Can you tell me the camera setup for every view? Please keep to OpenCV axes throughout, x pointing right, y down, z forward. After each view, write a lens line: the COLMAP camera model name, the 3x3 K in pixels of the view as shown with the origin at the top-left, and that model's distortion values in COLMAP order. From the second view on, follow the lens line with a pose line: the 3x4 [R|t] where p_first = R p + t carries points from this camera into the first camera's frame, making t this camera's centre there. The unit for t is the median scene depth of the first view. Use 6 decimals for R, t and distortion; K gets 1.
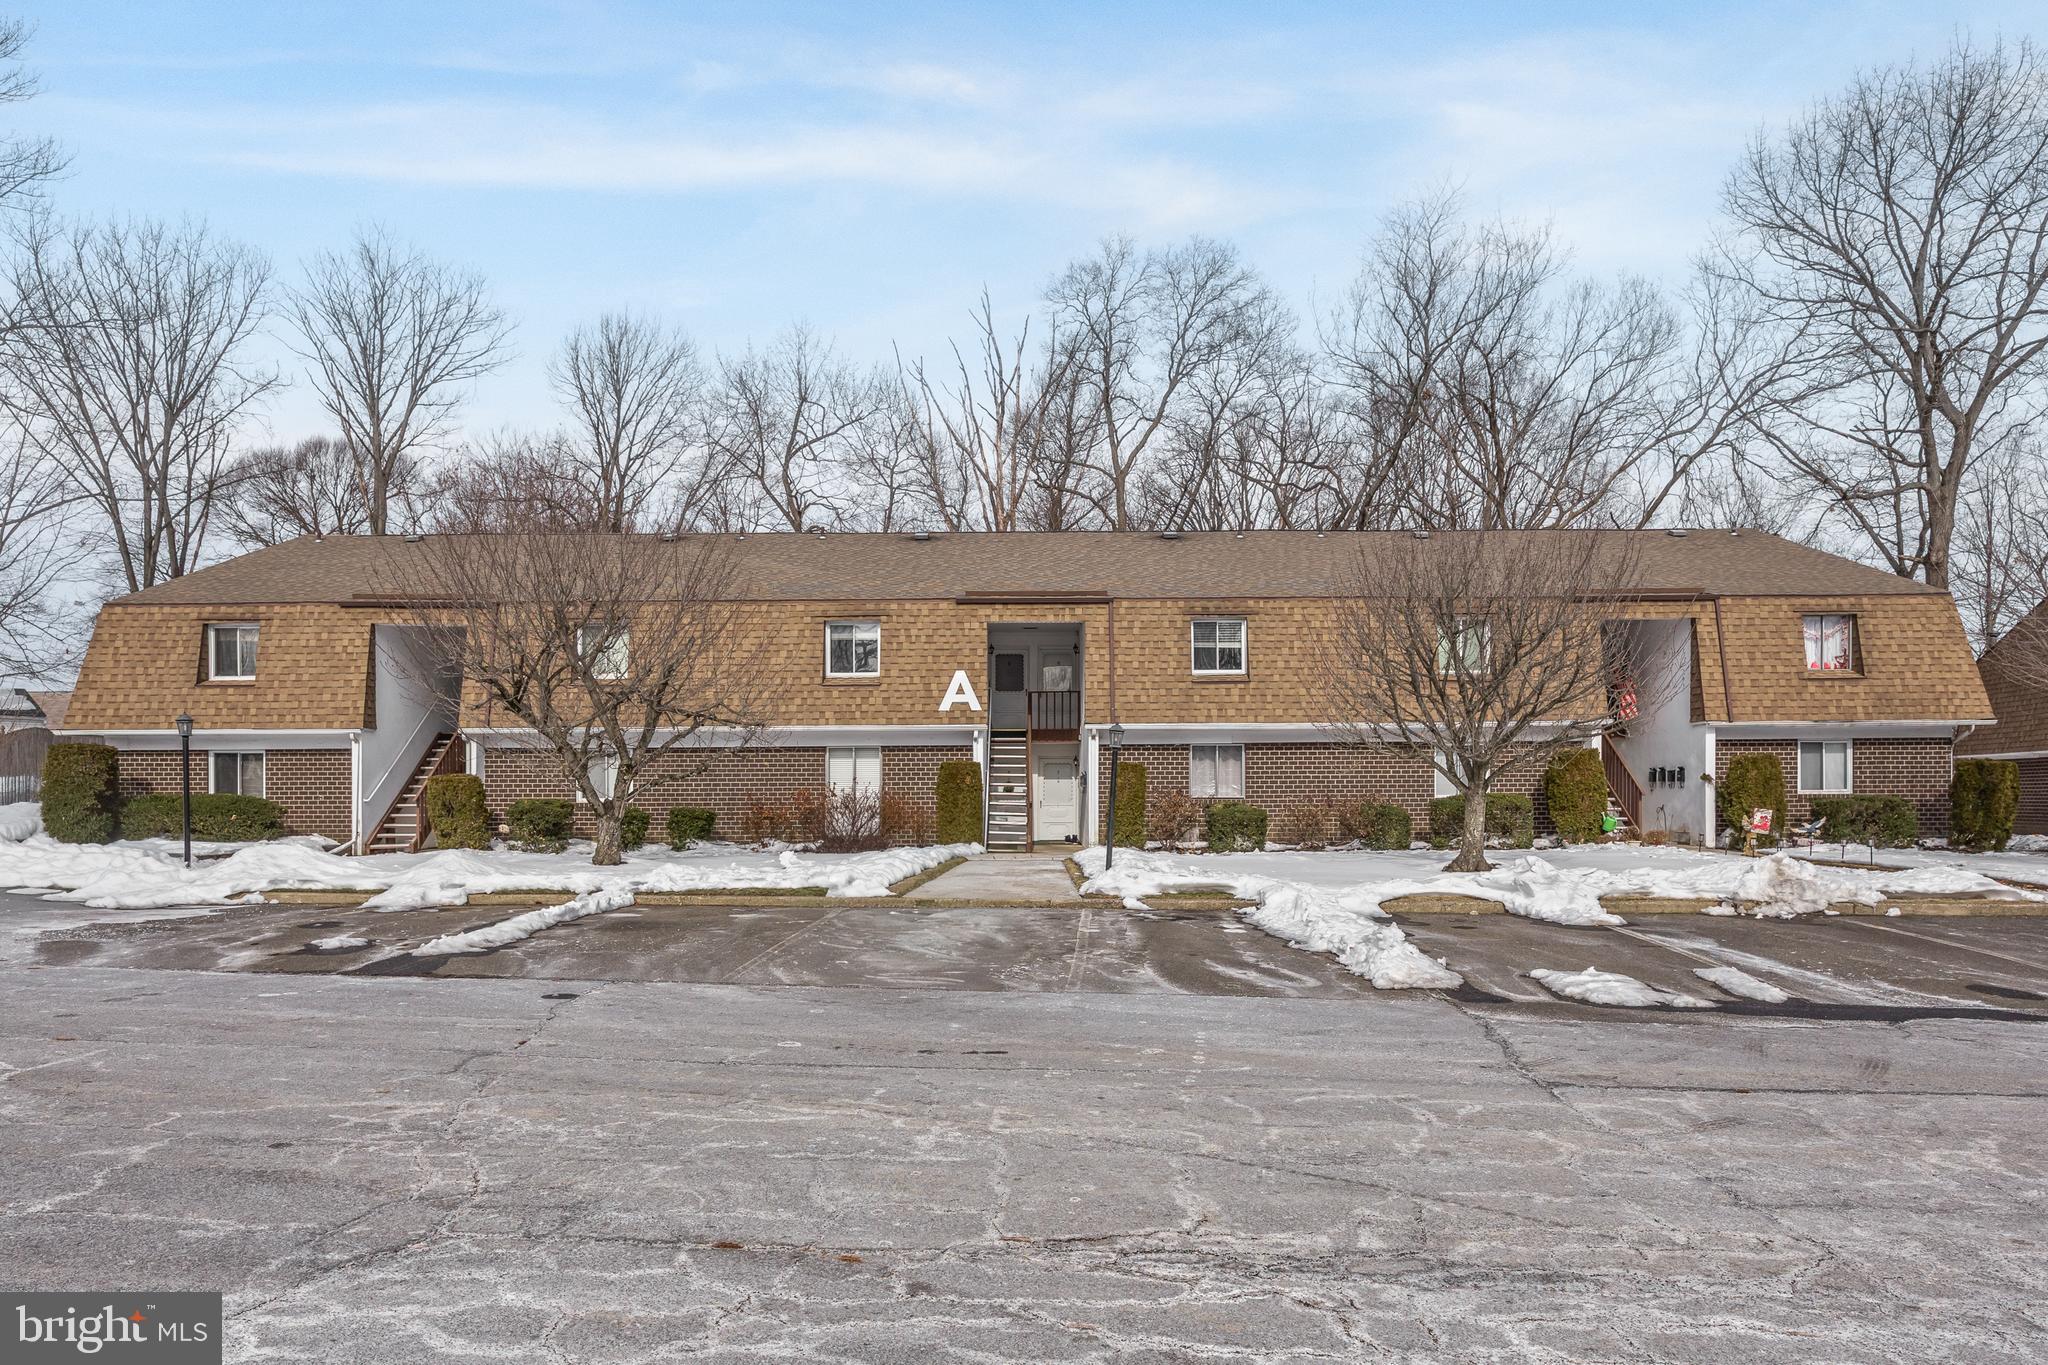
lens RADIAL K [[1264.5, 0, 1023.7], [0, 1264.5, 806.3], [0, 0, 1]] dist [-0.004820, -0.002652]
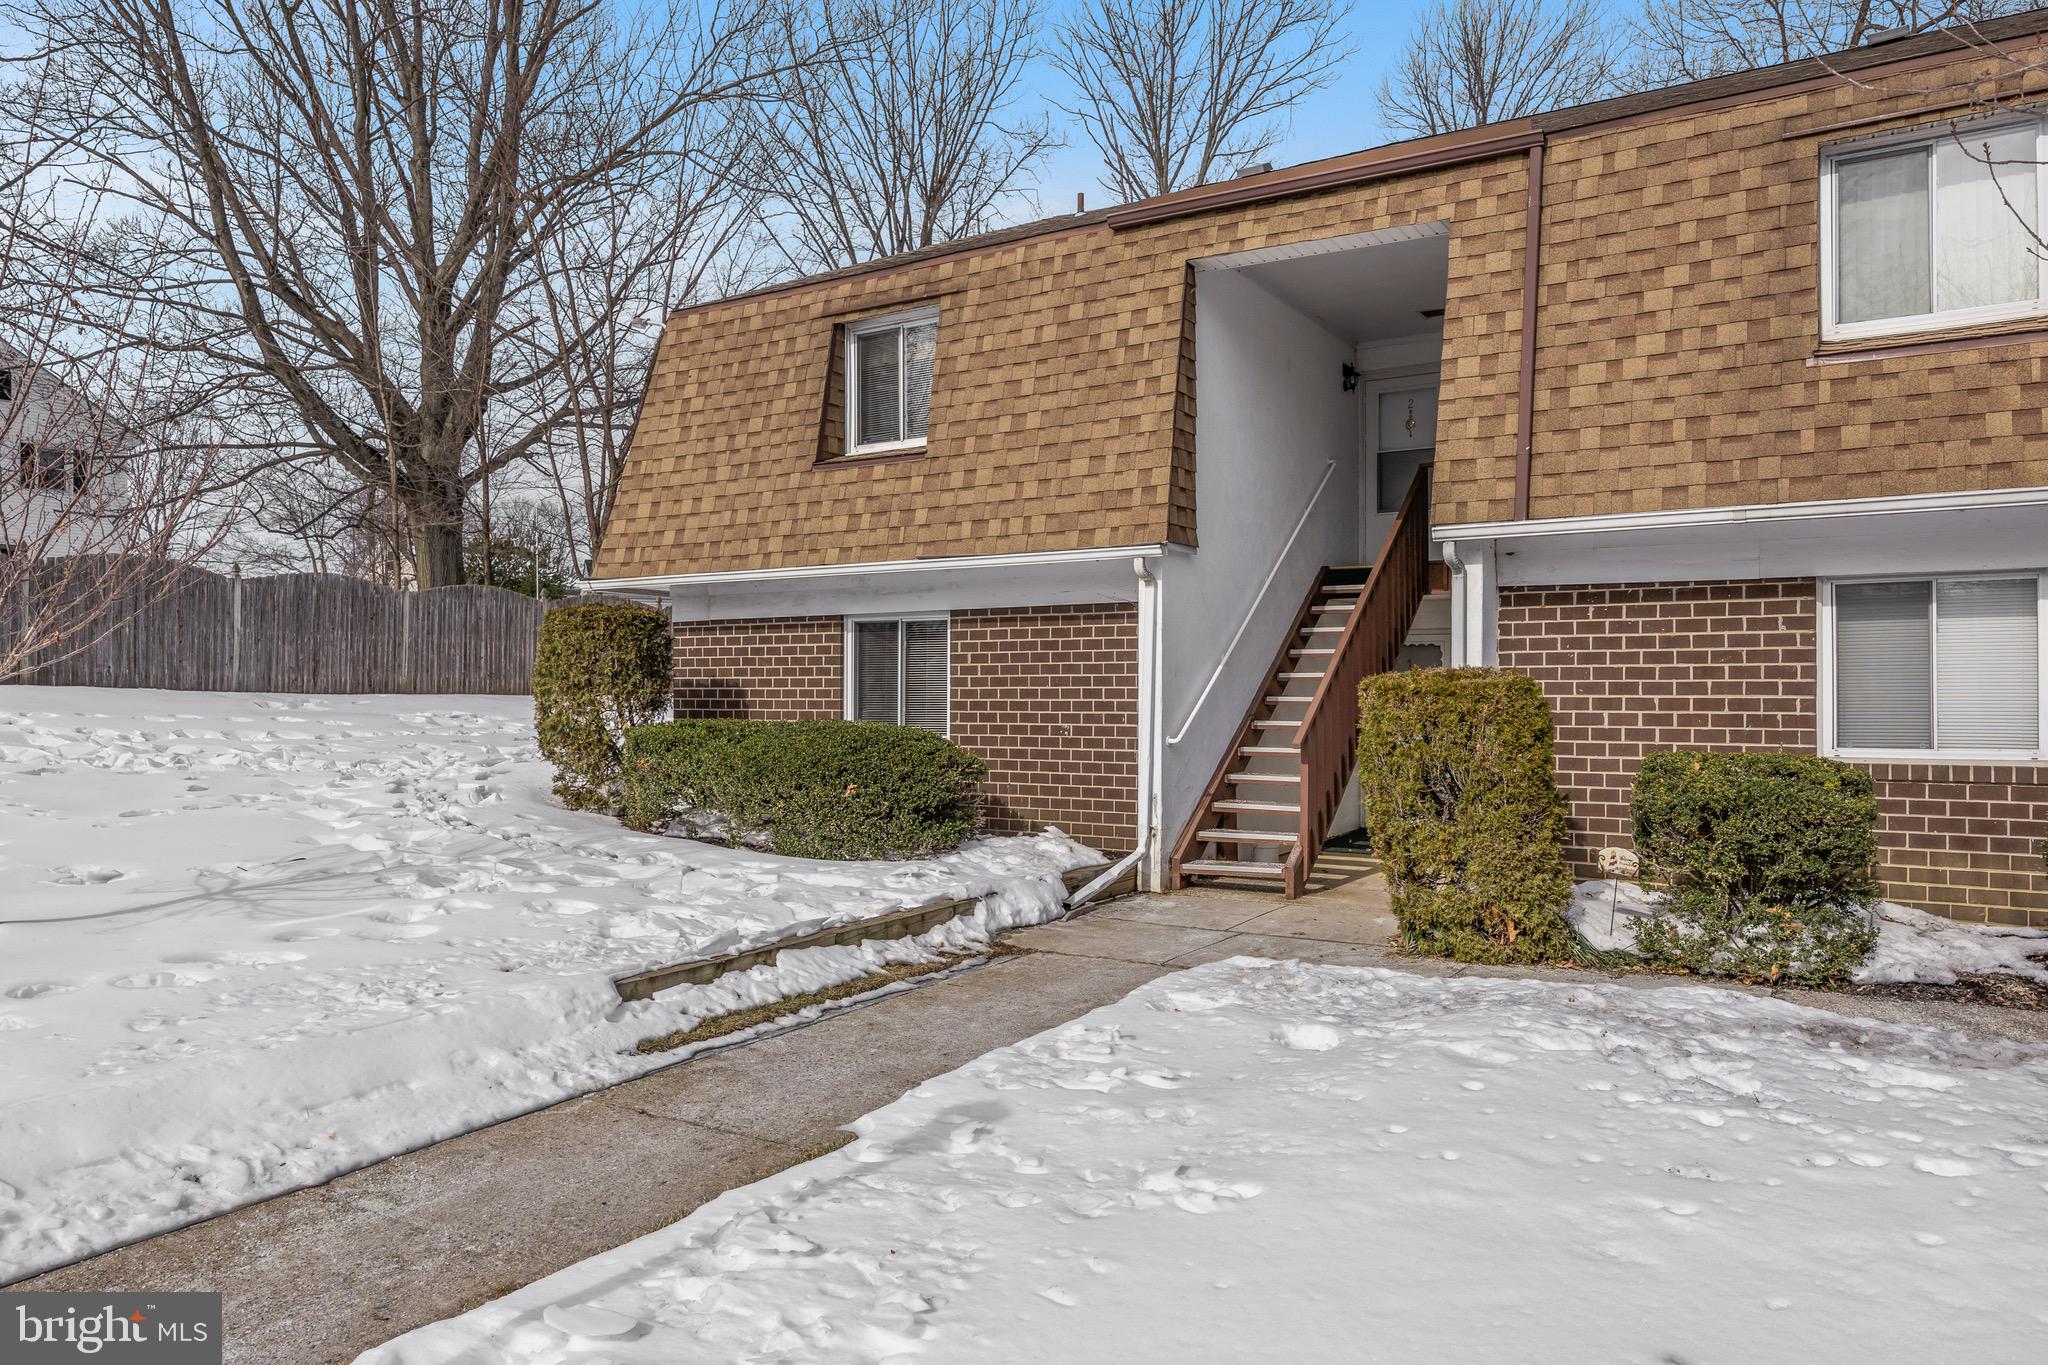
lens RADIAL K [[1383.9, 0, 1025.0], [0, 1383.9, 690.3], [0, 0, 1]] dist [-0.008859, -0.000104]
pose [[0.844184, 0.002766, -0.536047, -0.340970], [-0.006370, 0.999968, -0.004871, -0.017203], [0.536016, 0.007526, 0.844174, 0.636852]]
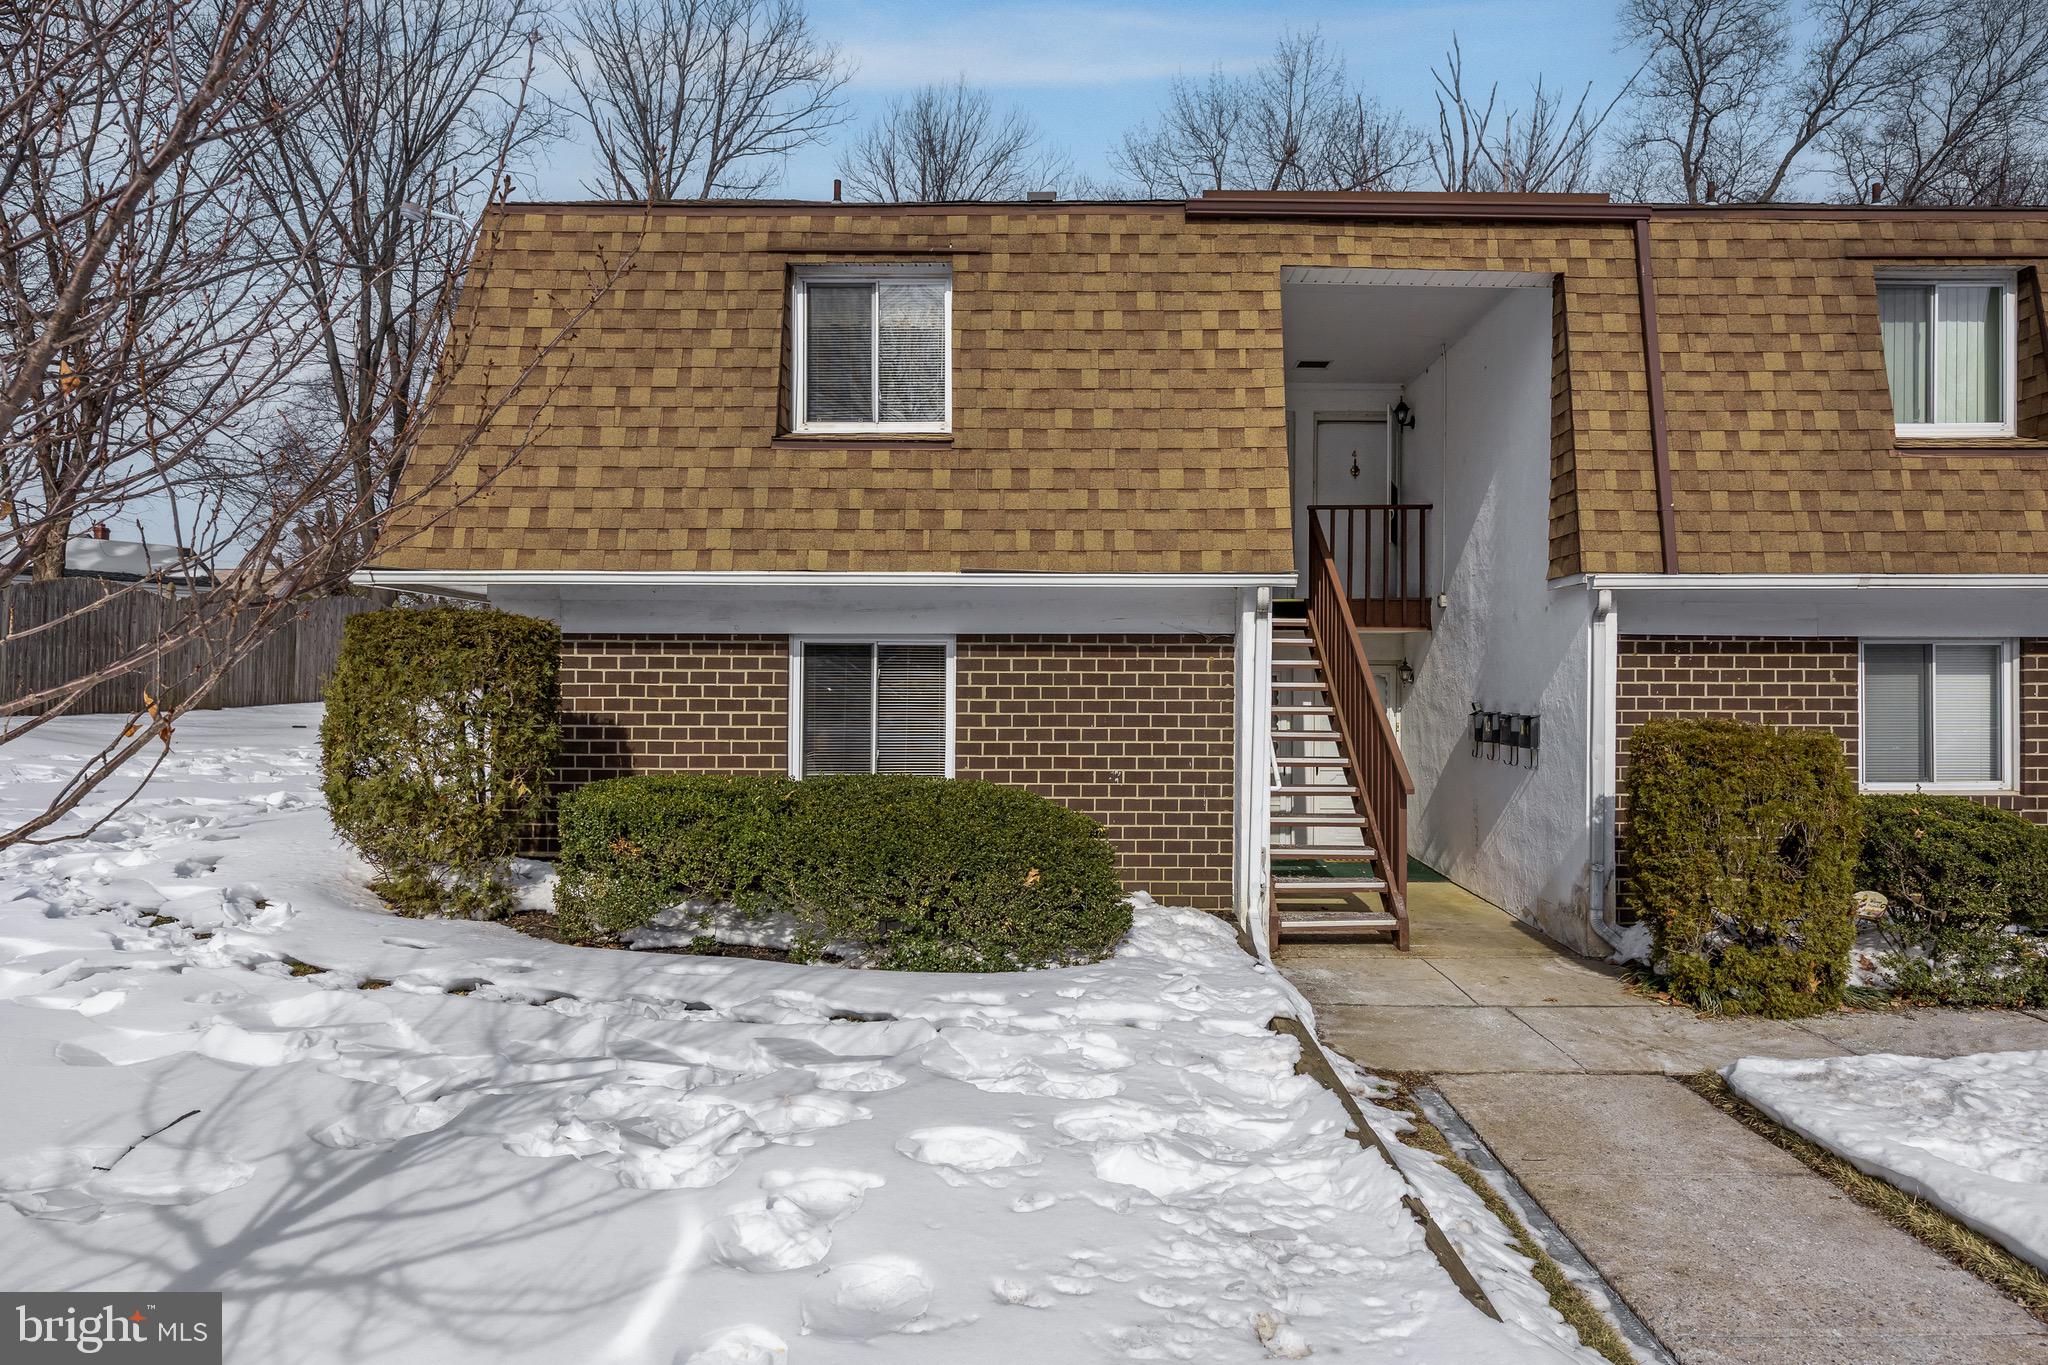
lens RADIAL K [[1181.4, 0, 1093.3], [0, 1181.4, 686.5], [0, 0, 1]] dist [0.001098, -0.003365]
pose [[0.999959, 0.007243, -0.005365, -0.566575], [-0.007296, 0.999925, -0.009845, -0.028347], [0.005293, 0.009884, 0.999937, 0.684940]]
